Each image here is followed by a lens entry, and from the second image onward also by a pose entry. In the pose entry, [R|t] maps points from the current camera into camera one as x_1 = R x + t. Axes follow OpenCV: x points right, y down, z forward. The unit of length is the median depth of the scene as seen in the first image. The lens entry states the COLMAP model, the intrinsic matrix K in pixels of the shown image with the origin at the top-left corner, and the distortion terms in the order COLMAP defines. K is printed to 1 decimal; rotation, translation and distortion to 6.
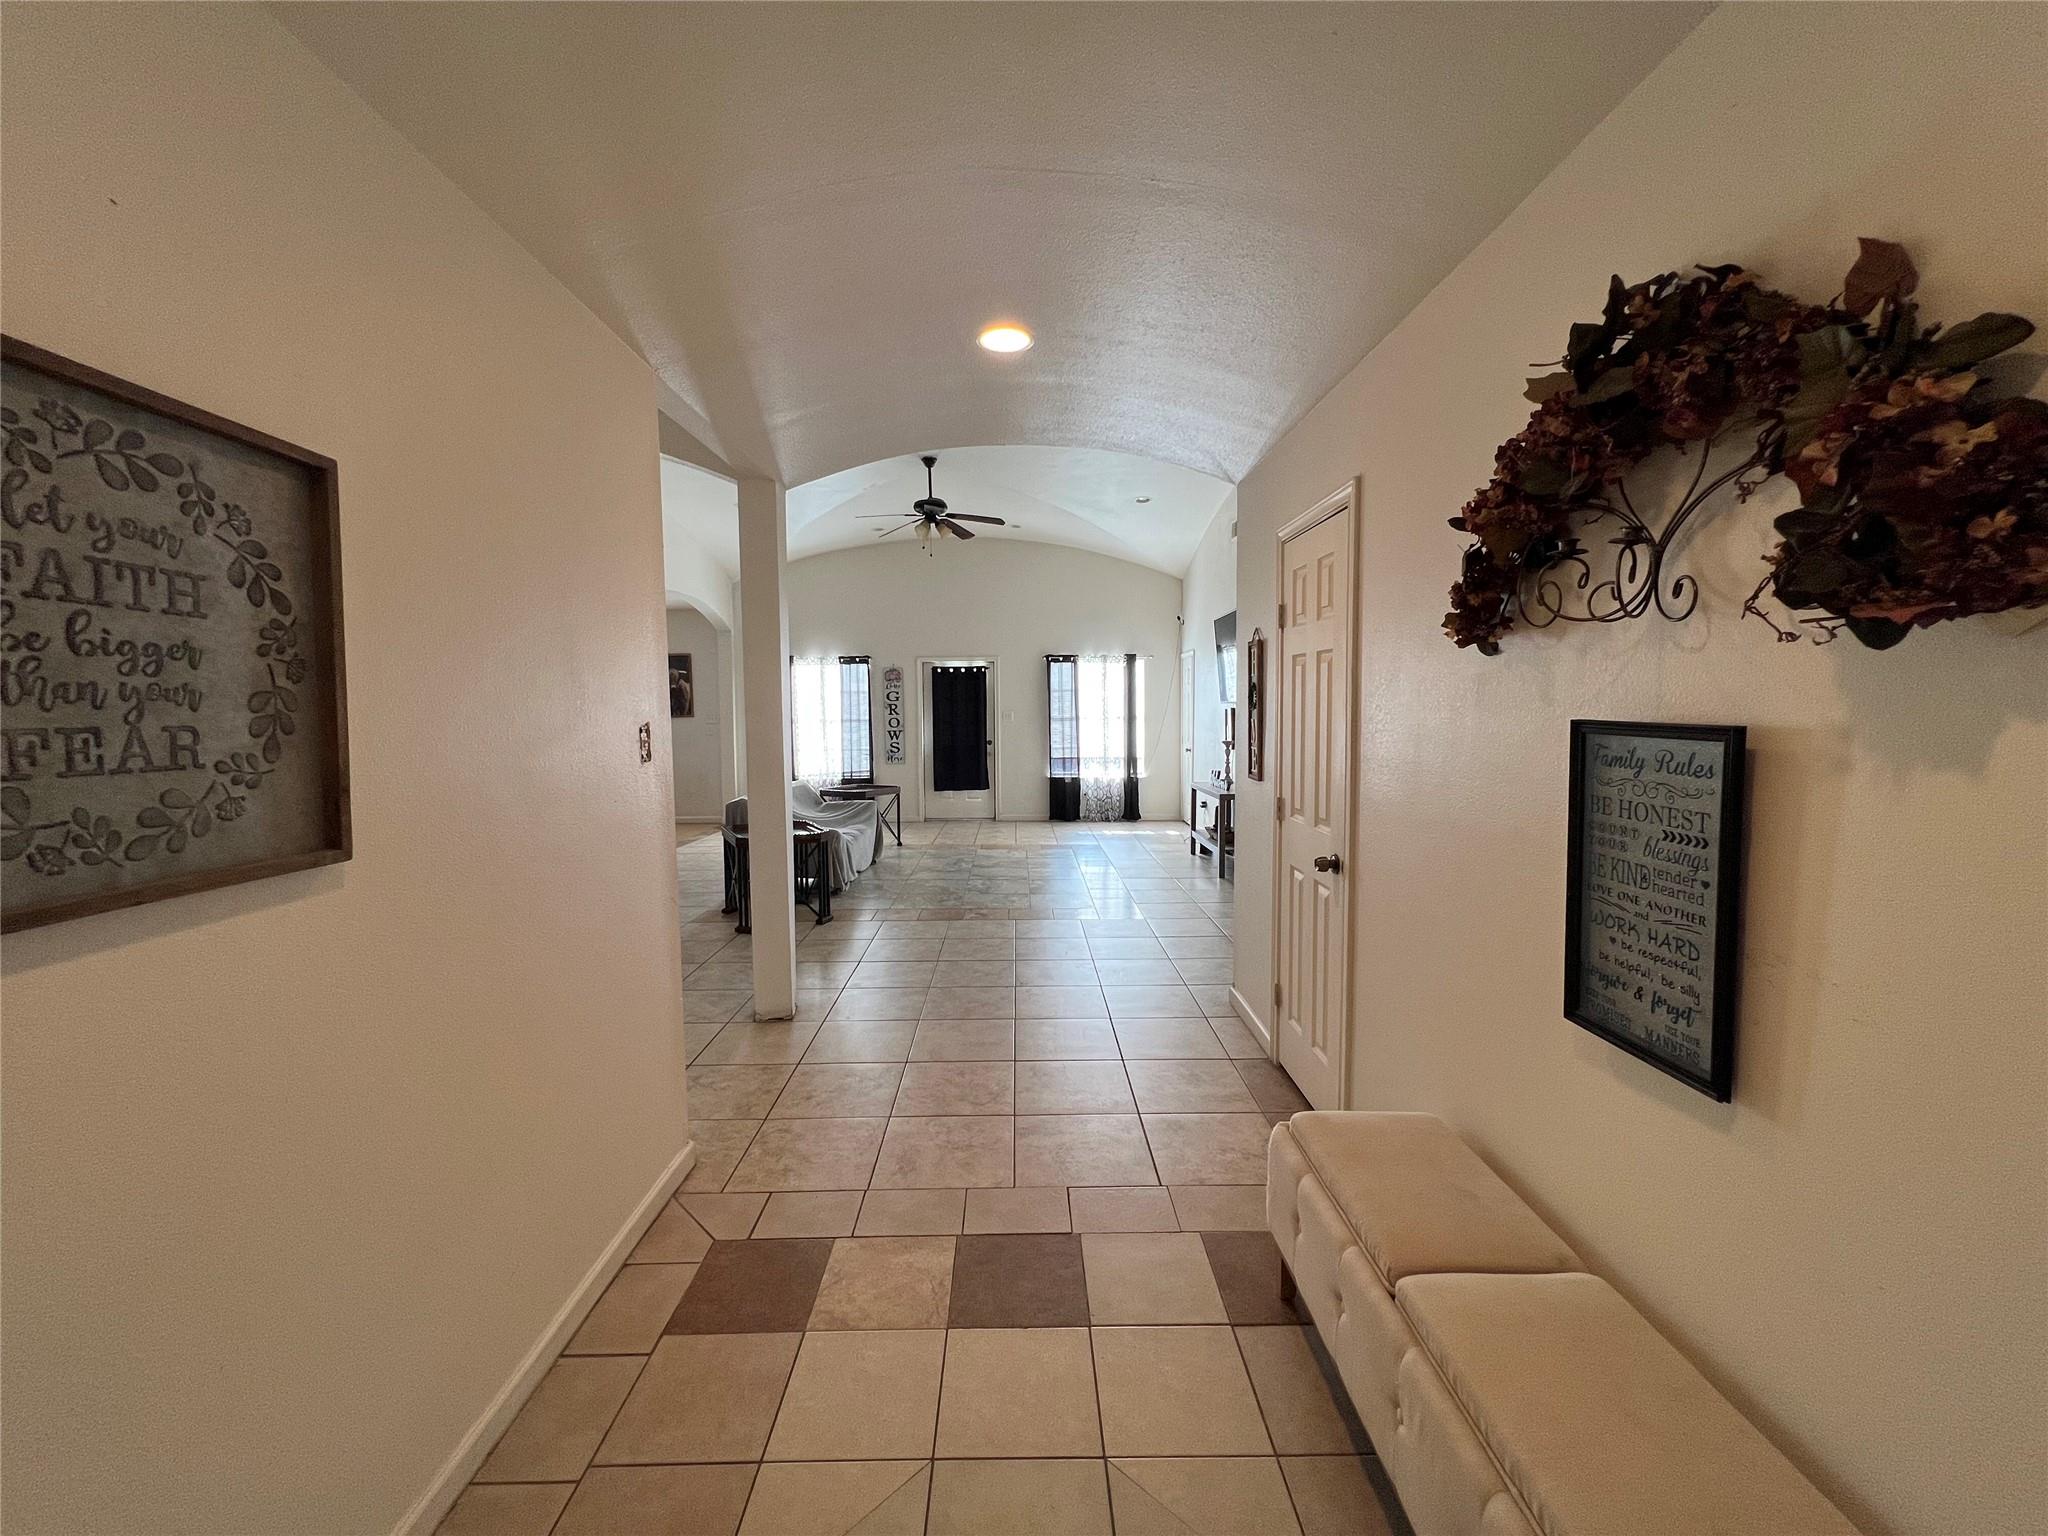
lens RADIAL K [[818.0, 0, 1020.8], [0, 818.0, 777.5], [0, 0, 1]] dist [-0.003997, 0.000820]
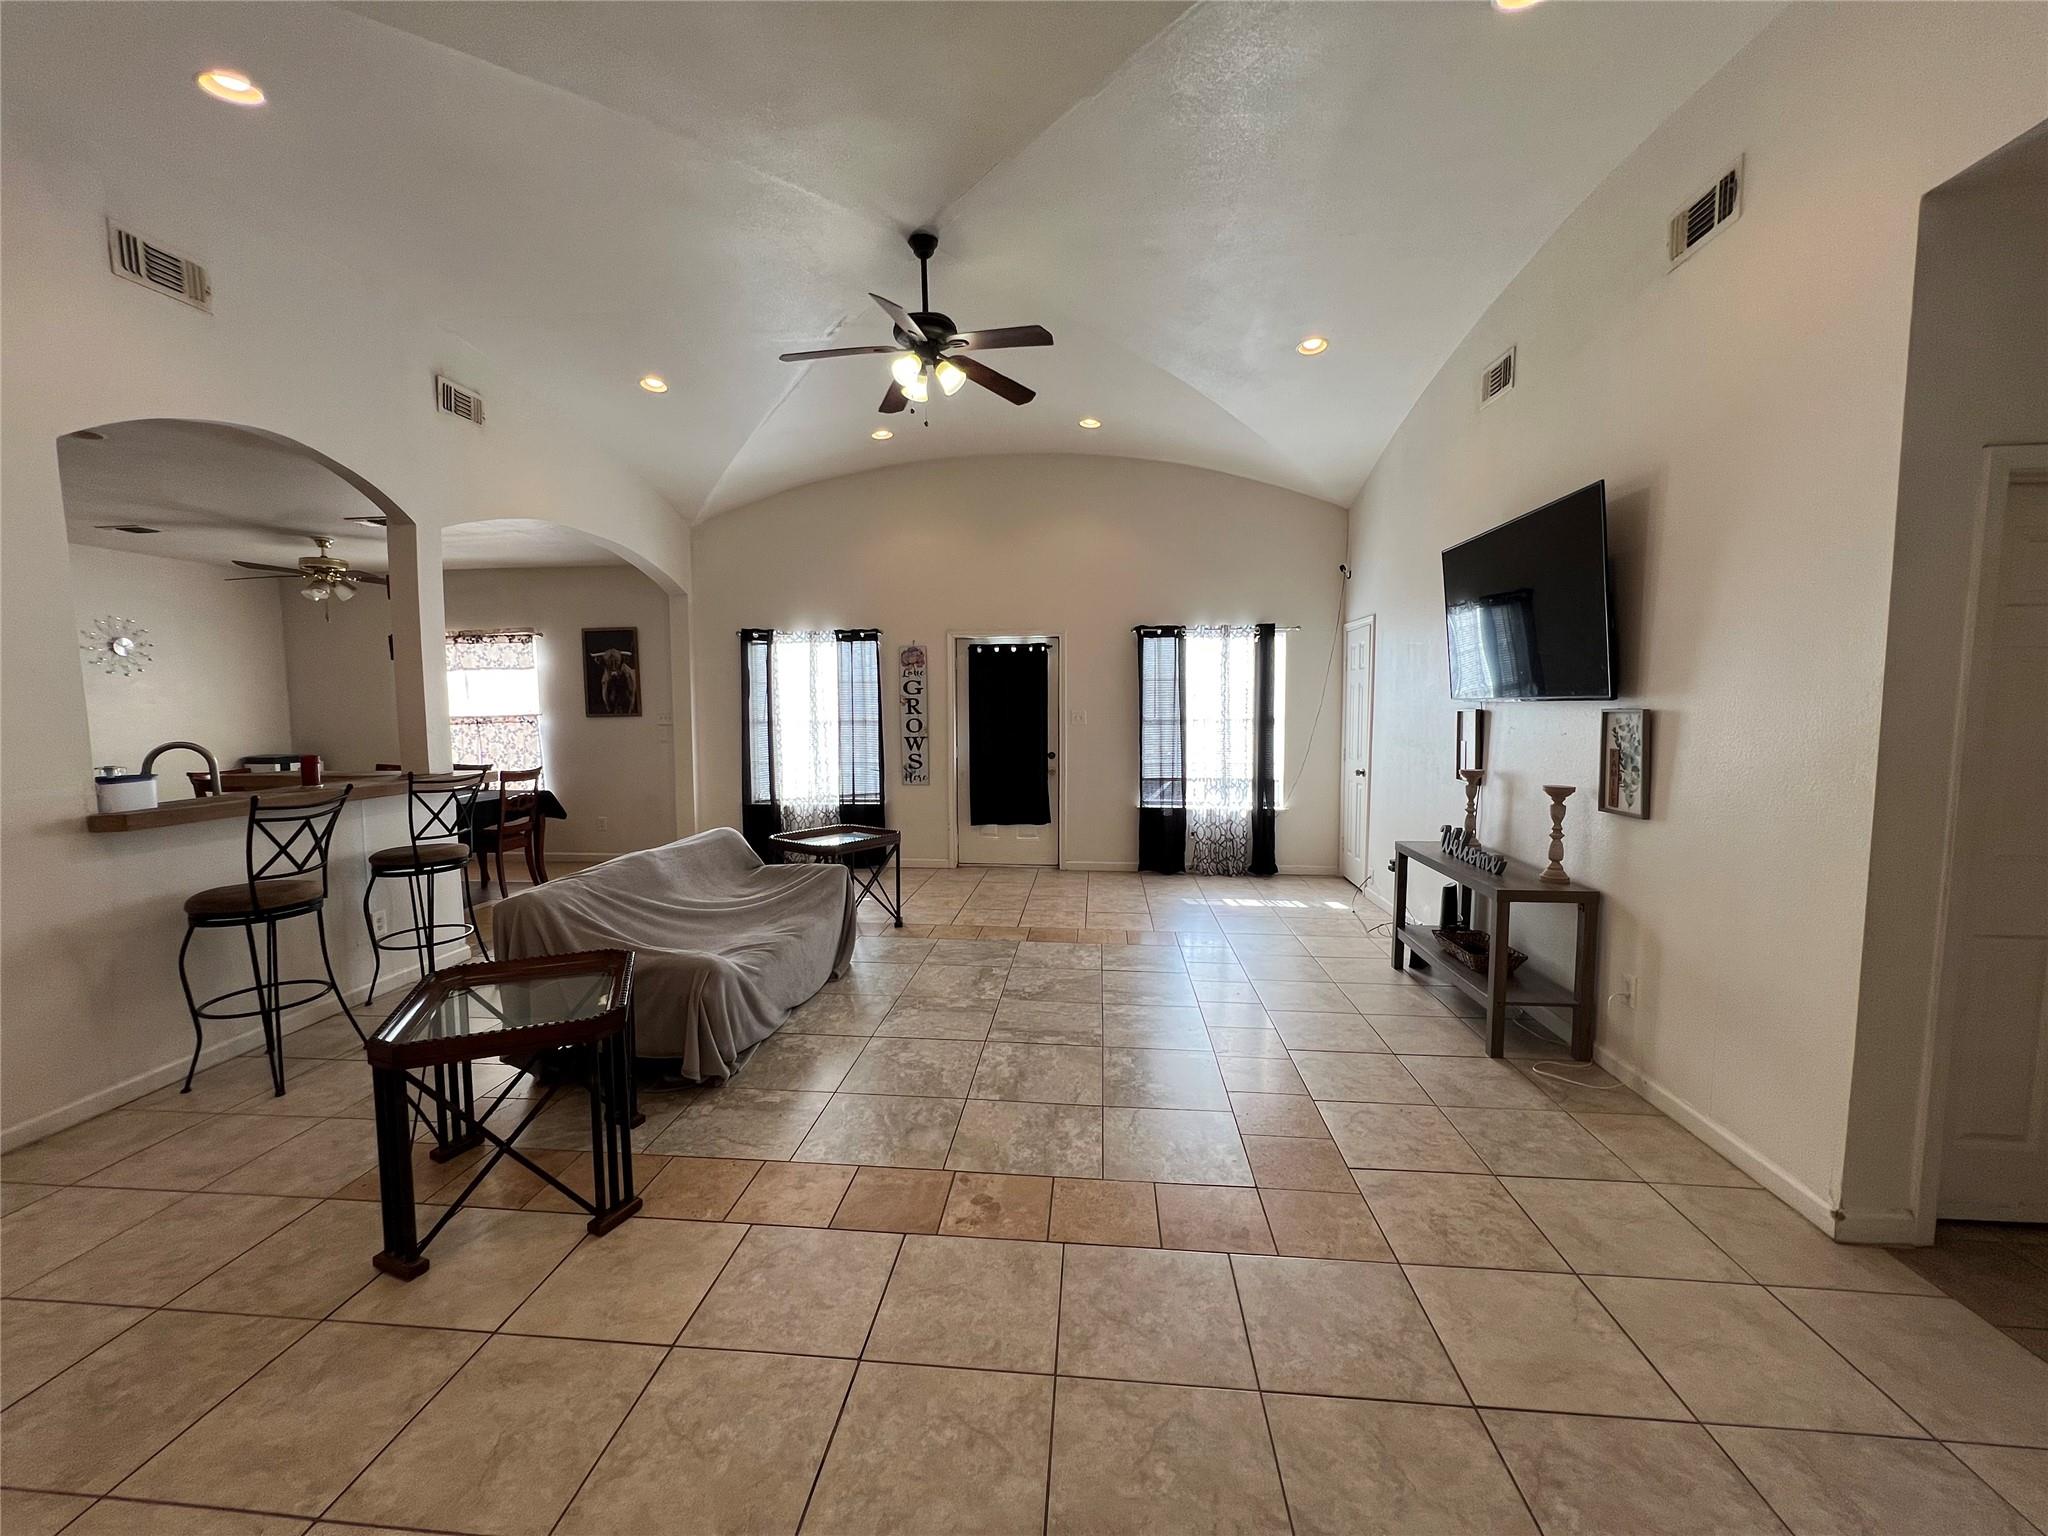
lens RADIAL K [[818.0, 0, 1020.1], [0, 818.0, 761.4], [0, 0, 1]] dist [-0.003997, 0.000820]
pose [[0.994778, 0.011451, -0.101420, 0.005006], [-0.012231, 0.999900, -0.007074, -0.033048], [0.101329, 0.008278, 0.994819, 0.321271]]
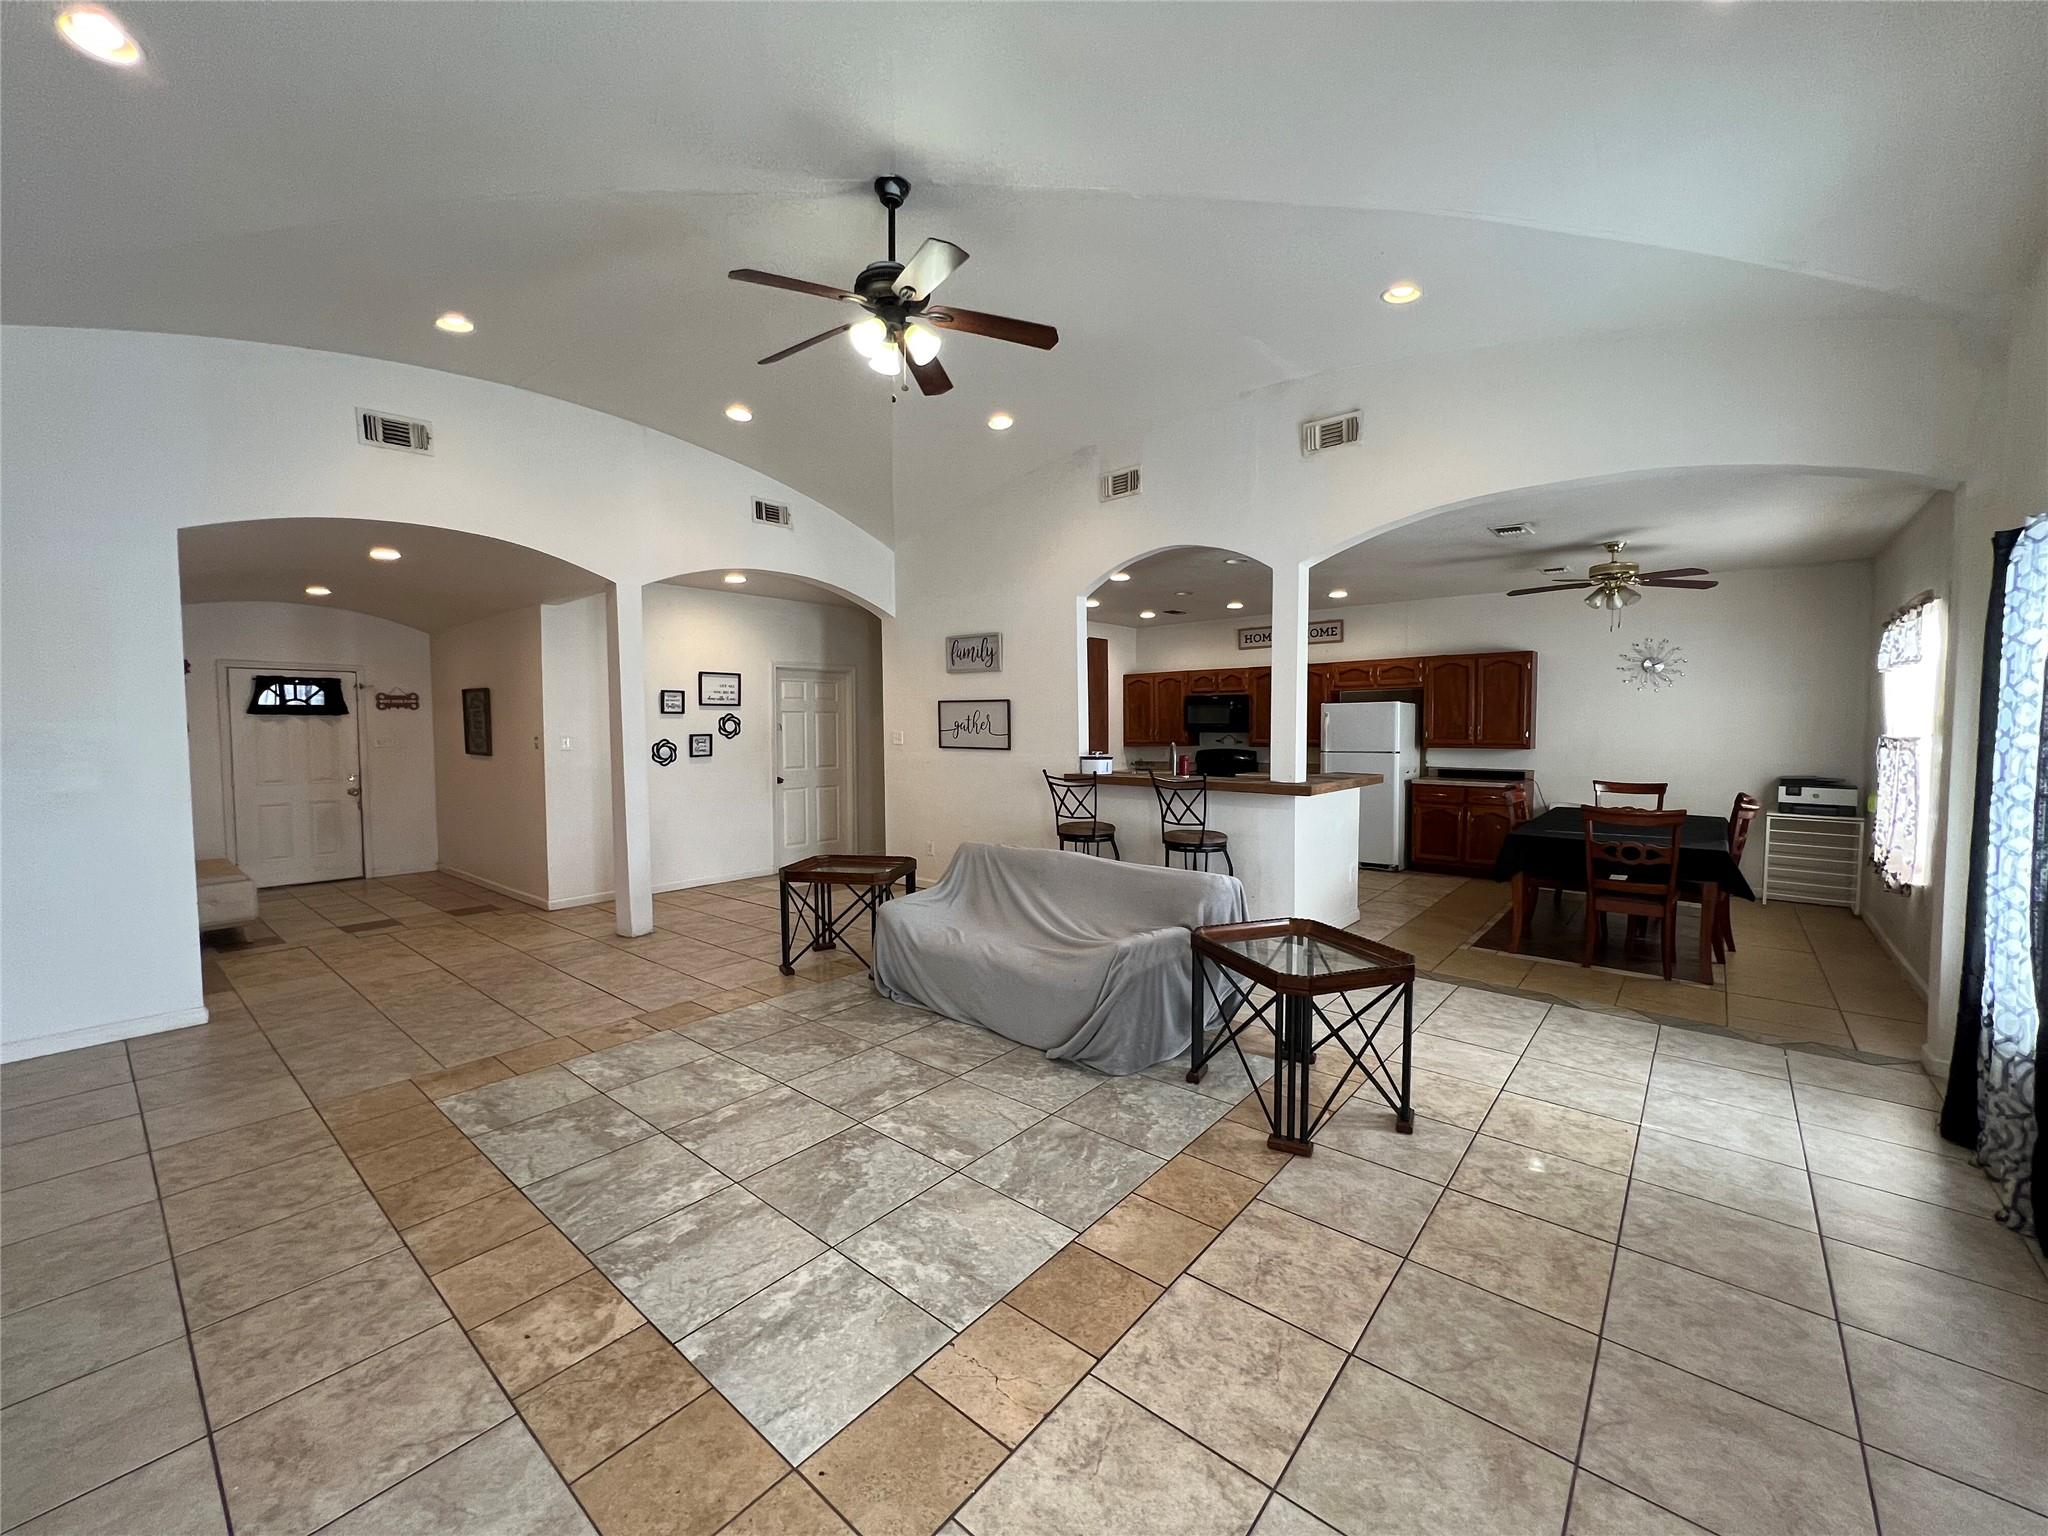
lens RADIAL K [[818.0, 0, 1014.7], [0, 818.0, 761.0], [0, 0, 1]] dist [-0.003997, 0.000820]
pose [[-0.654358, 0.048993, -0.754596, 0.135456], [-0.052008, 0.992620, 0.109547, -0.085073], [0.754394, 0.110928, -0.646981, 0.929410]]
